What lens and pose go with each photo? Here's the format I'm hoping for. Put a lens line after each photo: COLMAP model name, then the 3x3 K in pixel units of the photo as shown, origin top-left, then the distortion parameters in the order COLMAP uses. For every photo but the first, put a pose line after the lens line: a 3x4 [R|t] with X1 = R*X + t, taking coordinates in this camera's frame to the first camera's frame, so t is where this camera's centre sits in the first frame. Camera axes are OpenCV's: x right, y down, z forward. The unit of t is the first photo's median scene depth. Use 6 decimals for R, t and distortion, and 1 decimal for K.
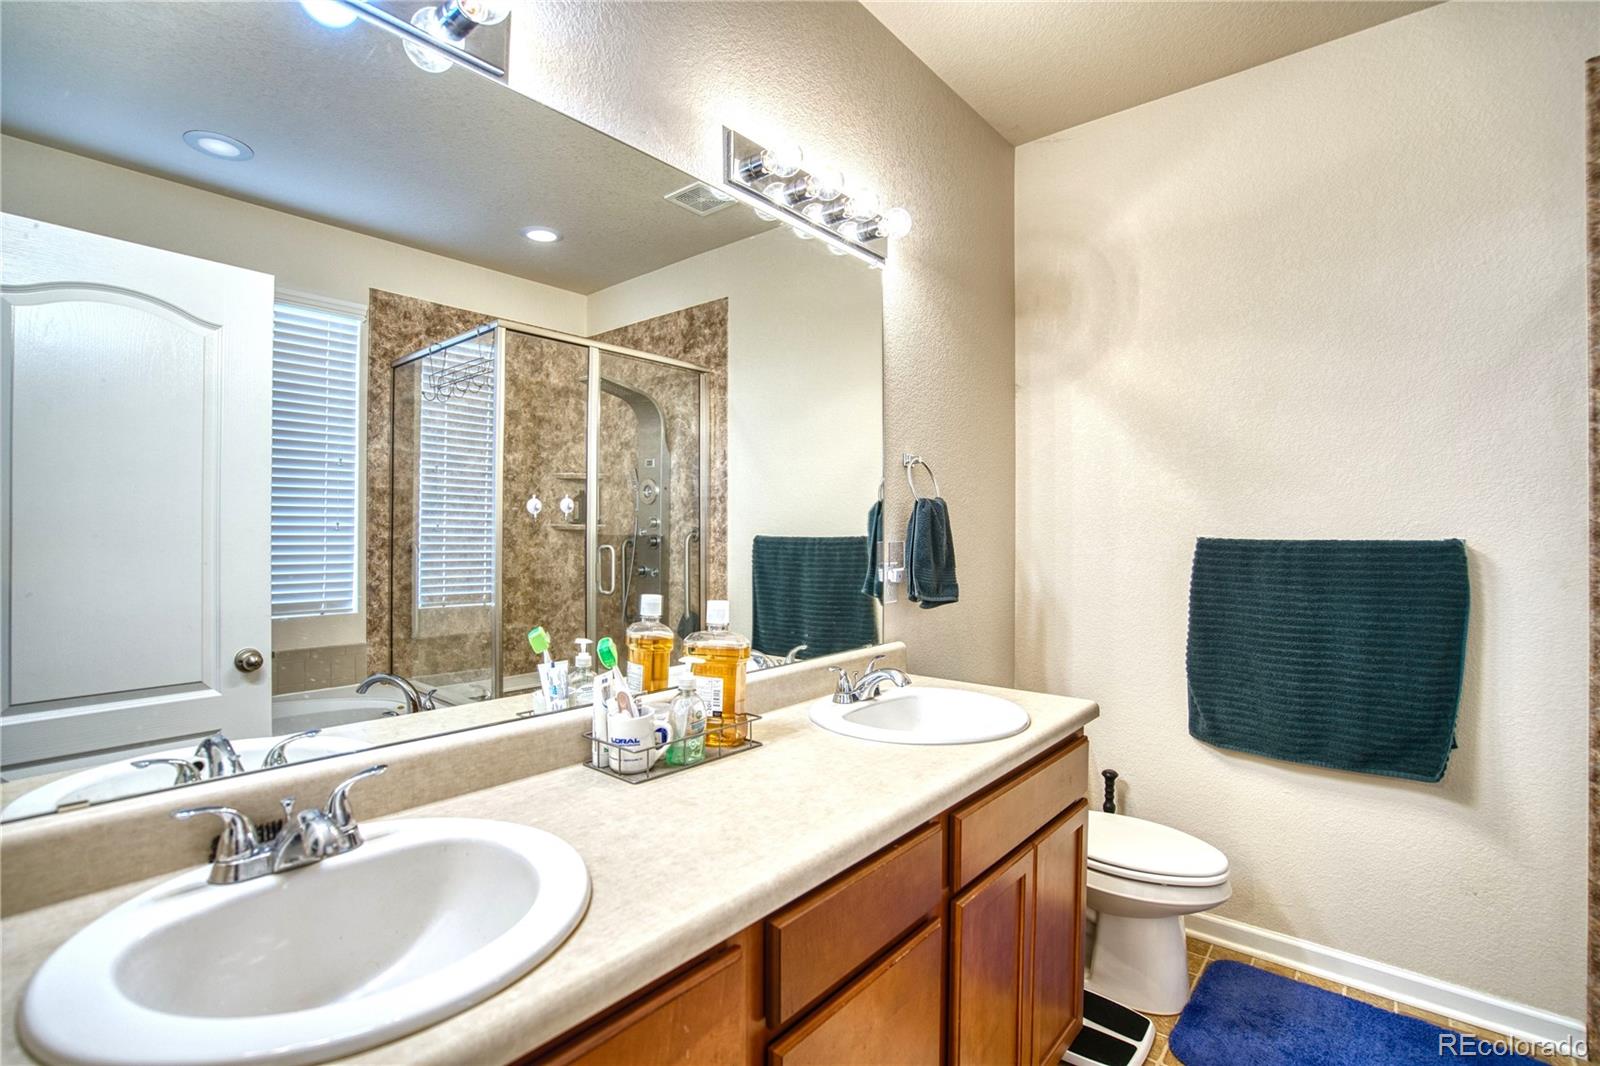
lens RADIAL K [[735.2, 0, 795.9], [0, 735.2, 528.6], [0, 0, 1]] dist [-0.051621, 0.018628]
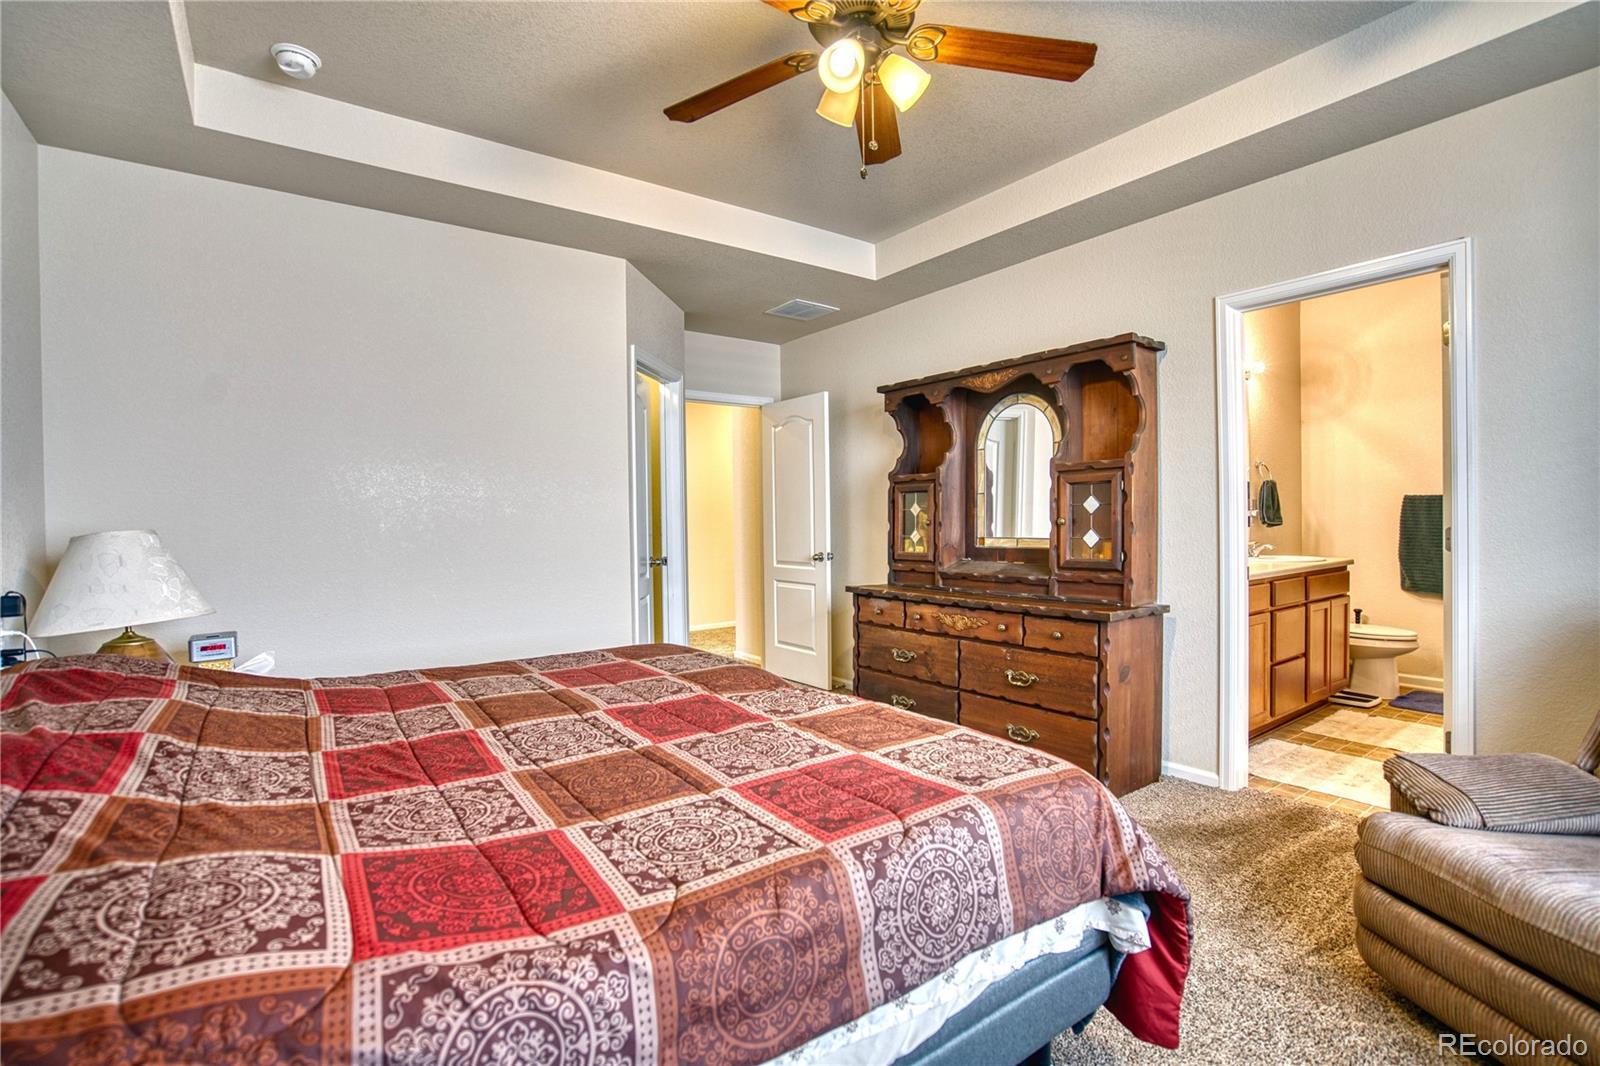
lens RADIAL K [[735.2, 0, 795.9], [0, 735.2, 528.6], [0, 0, 1]] dist [-0.051621, 0.018628]
pose [[0.969177, -0.013792, -0.245979, -0.611020], [0.018917, 0.999650, 0.018483, 0.035768], [0.245638, -0.022567, 0.969099, -1.363852]]
